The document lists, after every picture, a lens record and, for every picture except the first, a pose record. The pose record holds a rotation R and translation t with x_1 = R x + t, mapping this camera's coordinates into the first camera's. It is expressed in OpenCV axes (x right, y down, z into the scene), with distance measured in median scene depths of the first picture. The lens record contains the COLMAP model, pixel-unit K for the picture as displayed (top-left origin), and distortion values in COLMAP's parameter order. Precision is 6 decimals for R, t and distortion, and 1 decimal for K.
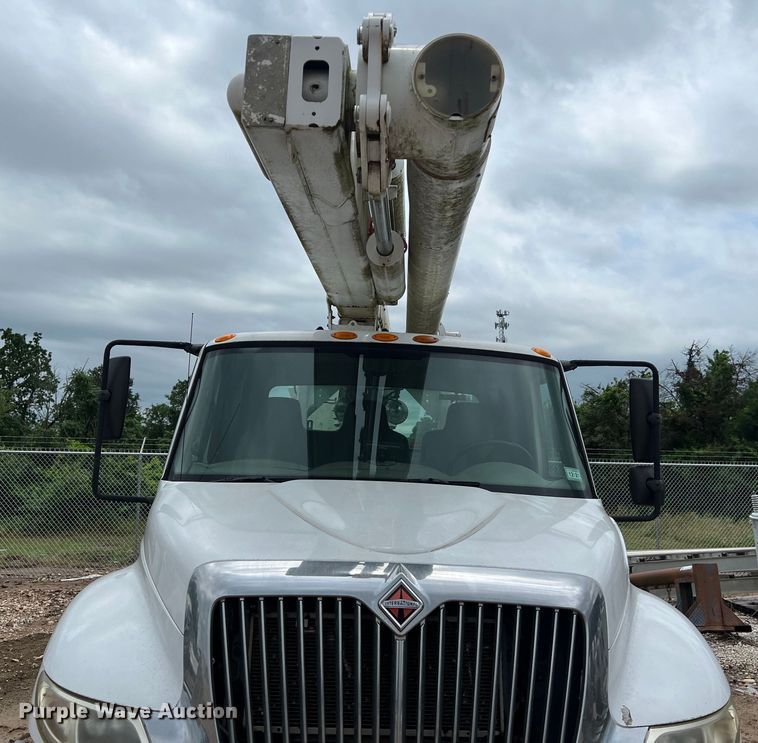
lens RADIAL K [[788.4, 0, 380.0], [0, 788.4, 348.4], [0, 0, 1]] dist [0.193713, -0.461598]
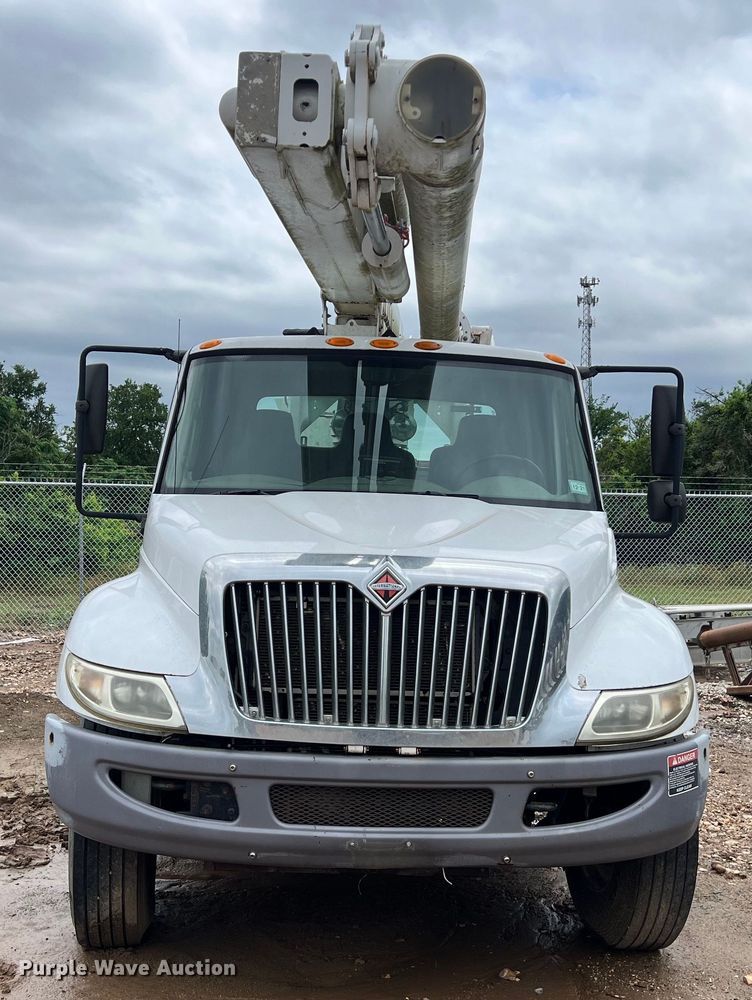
lens RADIAL K [[1172.4, 0, 372.8], [0, 1172.4, 518.7], [0, 0, 1]] dist [0.117449, -0.012564]
pose [[0.999611, -0.001260, -0.027874, 0.046902], [0.005505, 0.988250, 0.152748, -0.032570], [0.027354, -0.152842, 0.987872, -0.579155]]
